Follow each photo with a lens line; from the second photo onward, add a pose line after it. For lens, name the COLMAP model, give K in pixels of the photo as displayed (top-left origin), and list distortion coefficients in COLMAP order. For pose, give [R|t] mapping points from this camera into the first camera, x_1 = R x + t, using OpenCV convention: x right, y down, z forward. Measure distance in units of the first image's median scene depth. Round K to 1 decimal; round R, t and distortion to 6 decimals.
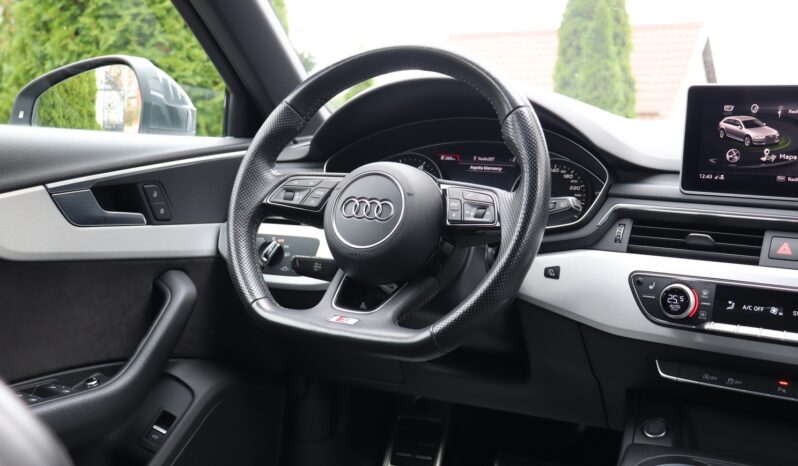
lens RADIAL K [[906.8, 0, 398.7], [0, 906.8, 236.9], [0, 0, 1]] dist [-0.019031, 0.000000]
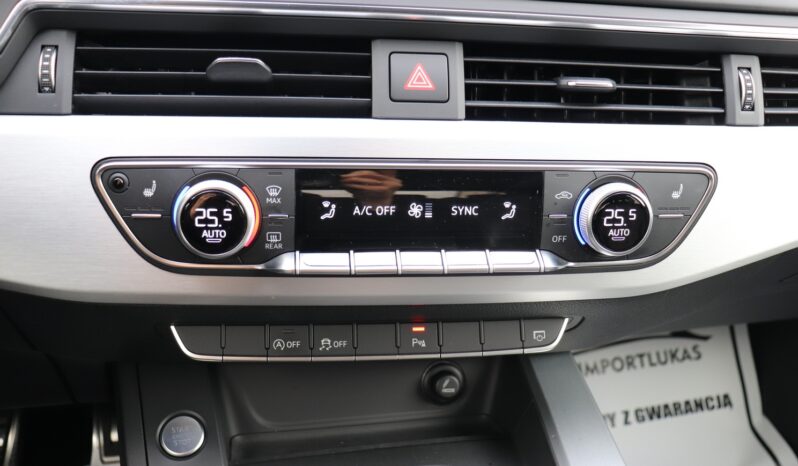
lens RADIAL K [[755.4, 0, 386.1], [0, 755.4, 218.9], [0, 0, 1]] dist [-0.088901, 0.000000]
pose [[0.757523, -0.221907, 0.613934, 0.144722], [0.052173, 0.958023, 0.281902, -0.027172], [-0.650720, -0.181517, 0.737303, 0.668989]]
